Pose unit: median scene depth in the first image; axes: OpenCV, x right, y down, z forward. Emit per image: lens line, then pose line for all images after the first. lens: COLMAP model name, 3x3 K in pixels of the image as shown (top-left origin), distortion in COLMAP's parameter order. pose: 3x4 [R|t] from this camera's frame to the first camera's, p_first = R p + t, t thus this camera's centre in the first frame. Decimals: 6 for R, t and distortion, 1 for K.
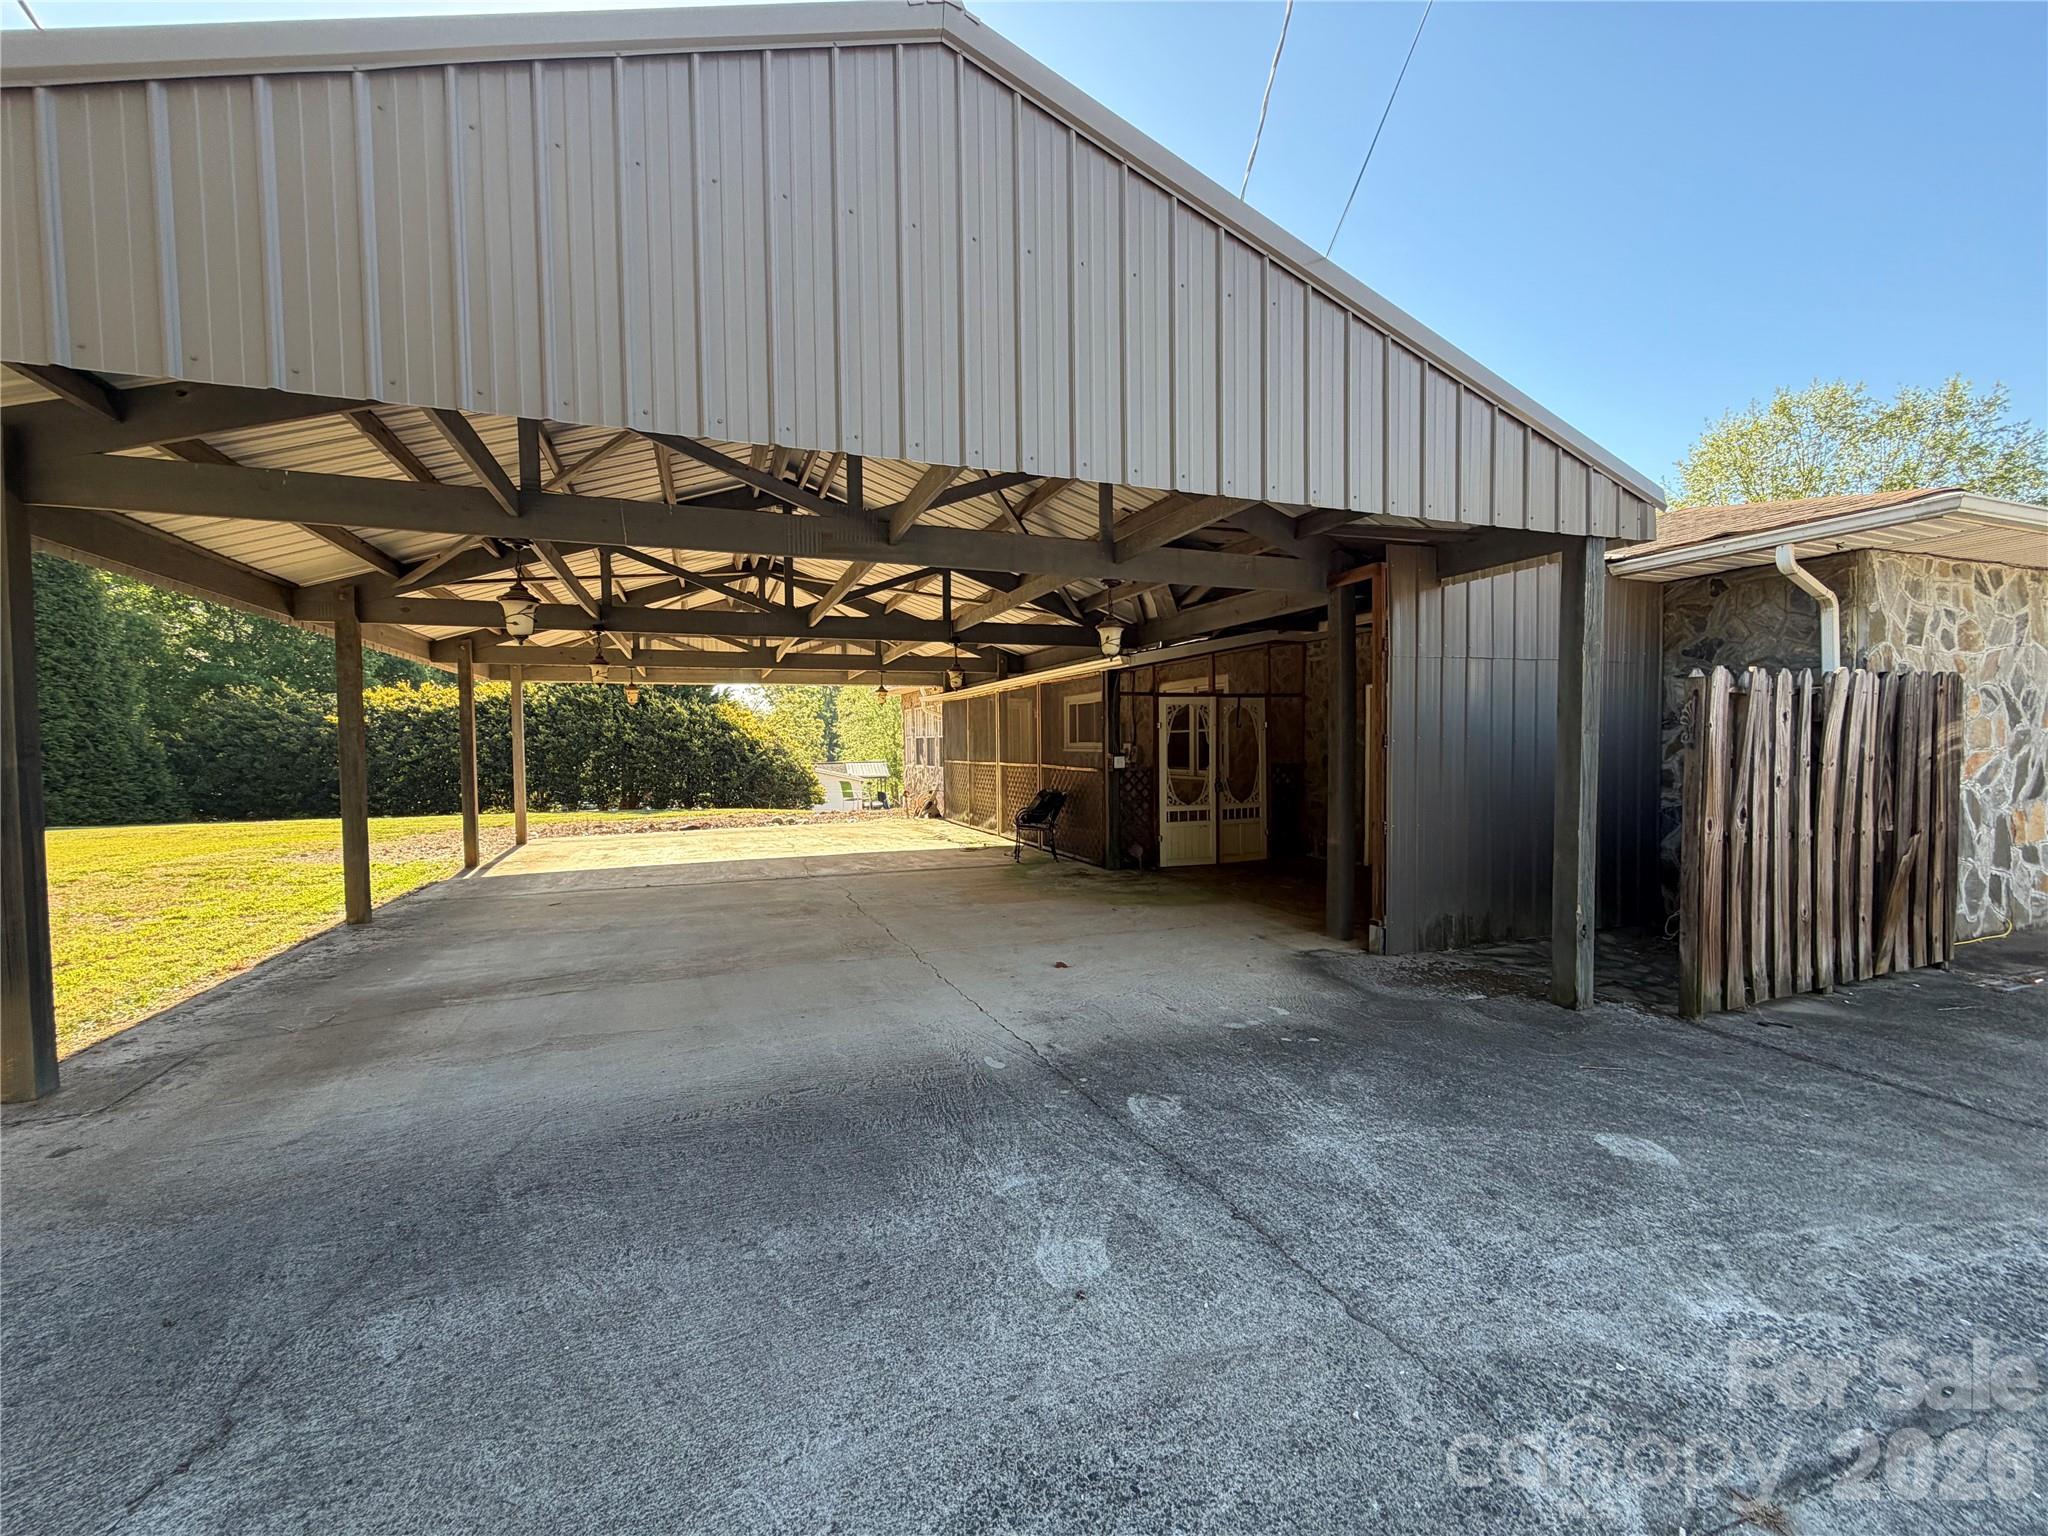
lens RADIAL K [[812.4, 0, 1014.7], [0, 812.4, 764.8], [0, 0, 1]] dist [-0.000929, 0.000647]
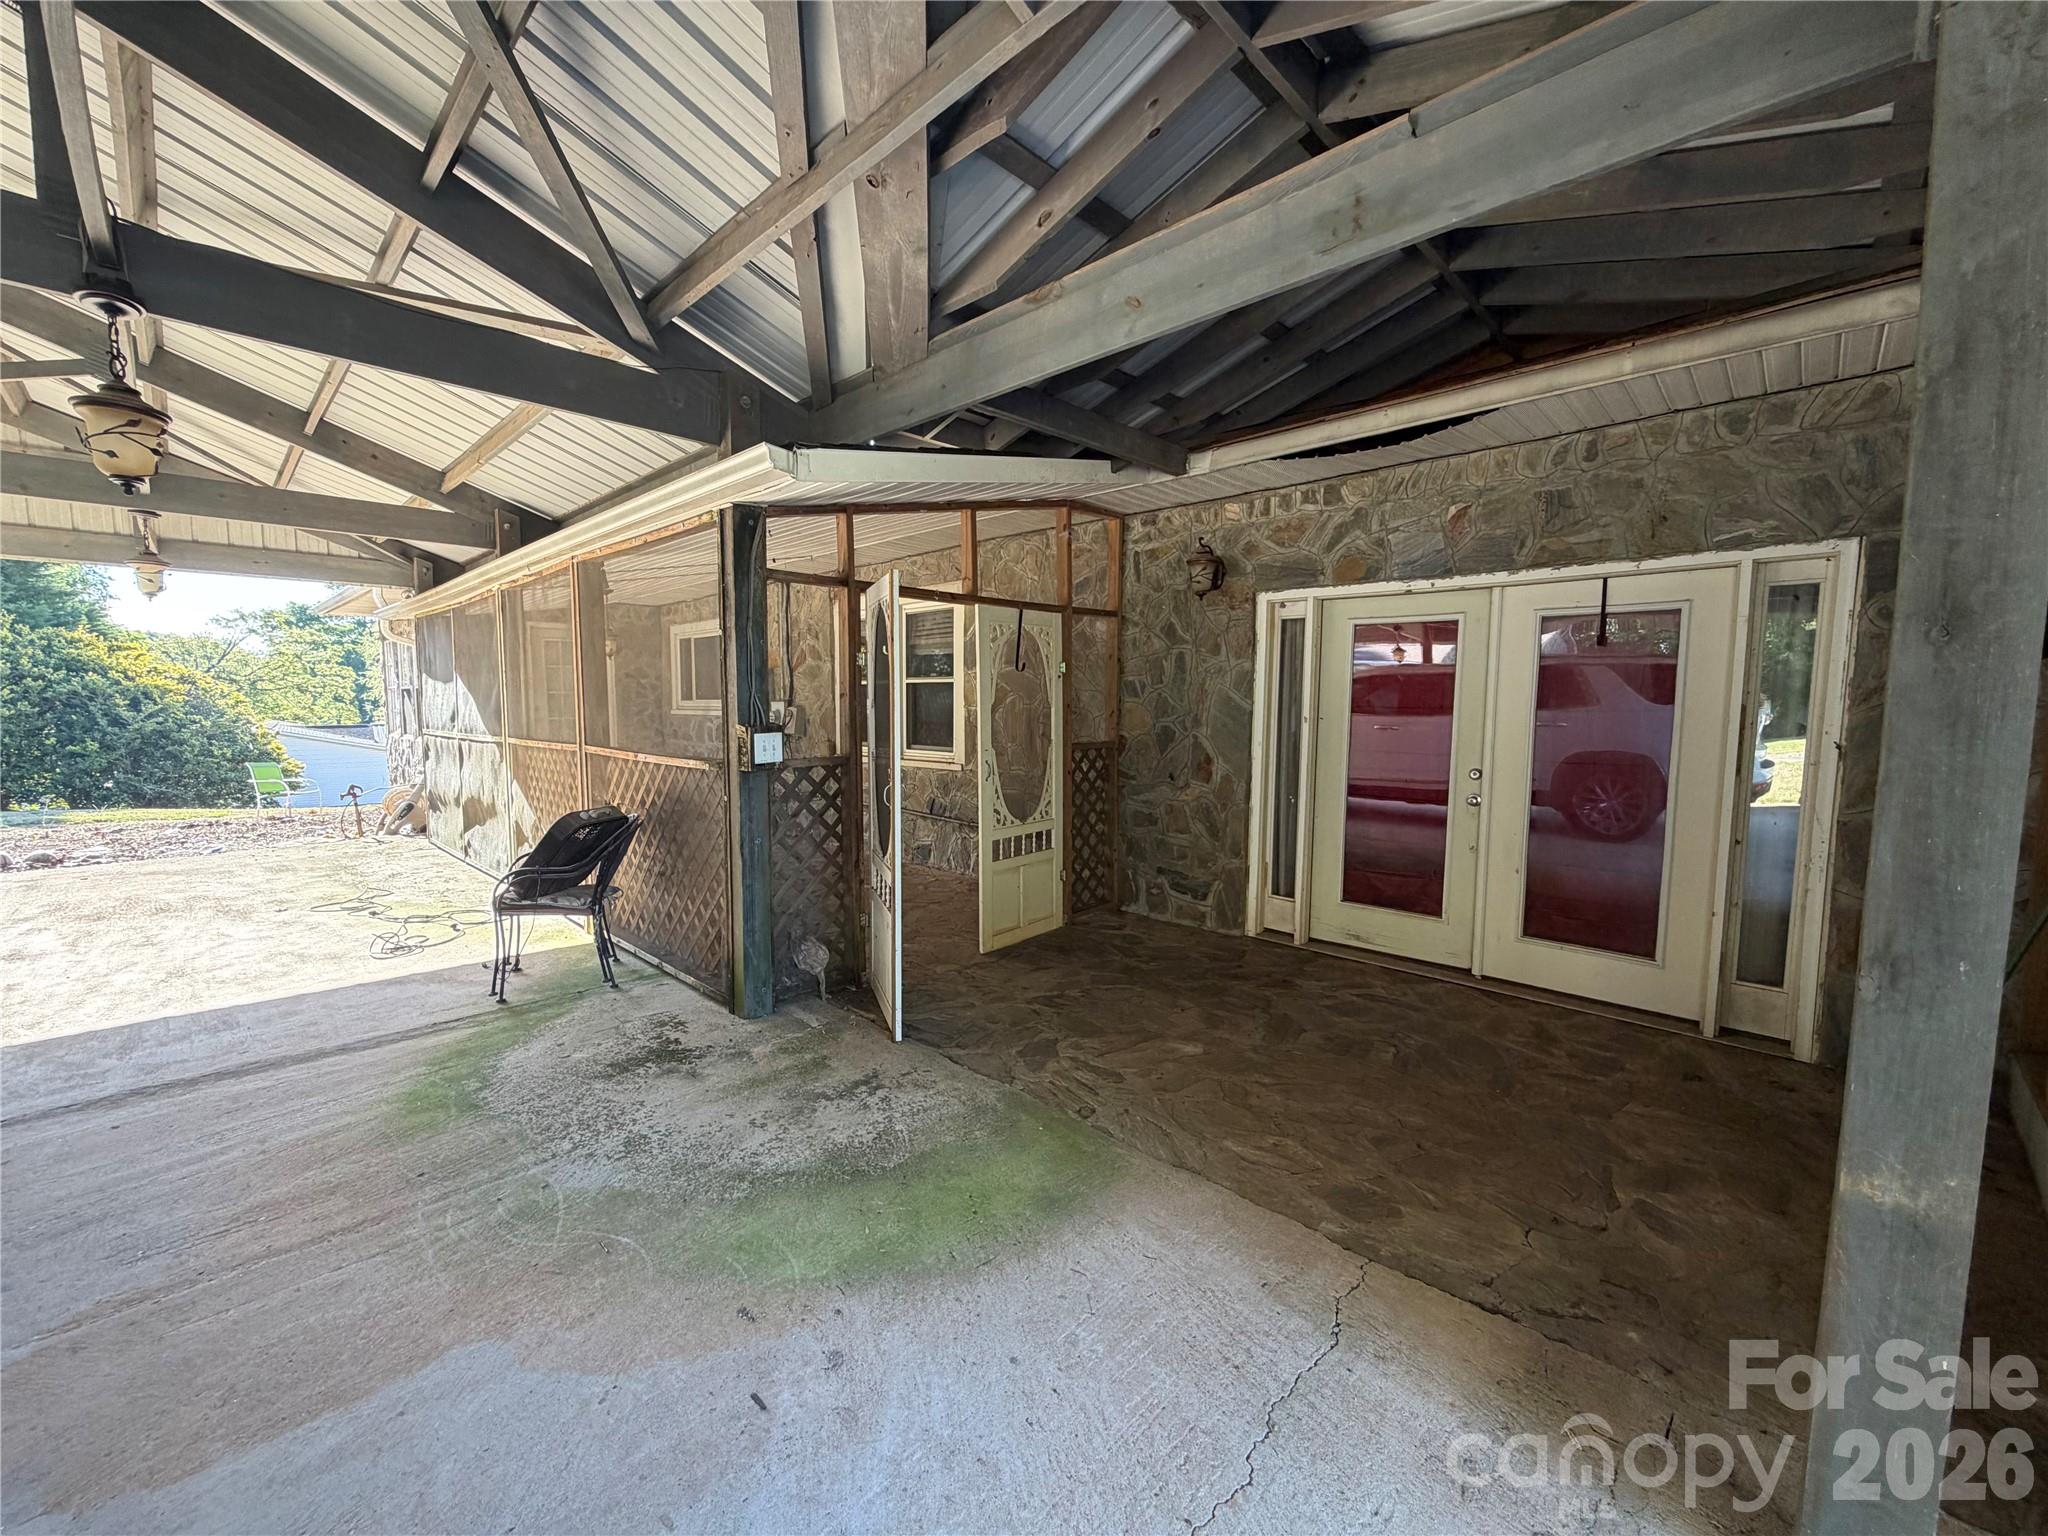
lens RADIAL K [[812.4, 0, 1014.7], [0, 812.4, 764.8], [0, 0, 1]] dist [-0.000929, 0.000647]
pose [[0.909789, -0.019522, 0.414611, 0.116231], [-0.000534, 0.998838, 0.048201, -0.022035], [-0.415070, -0.044074, 0.908721, 0.927588]]
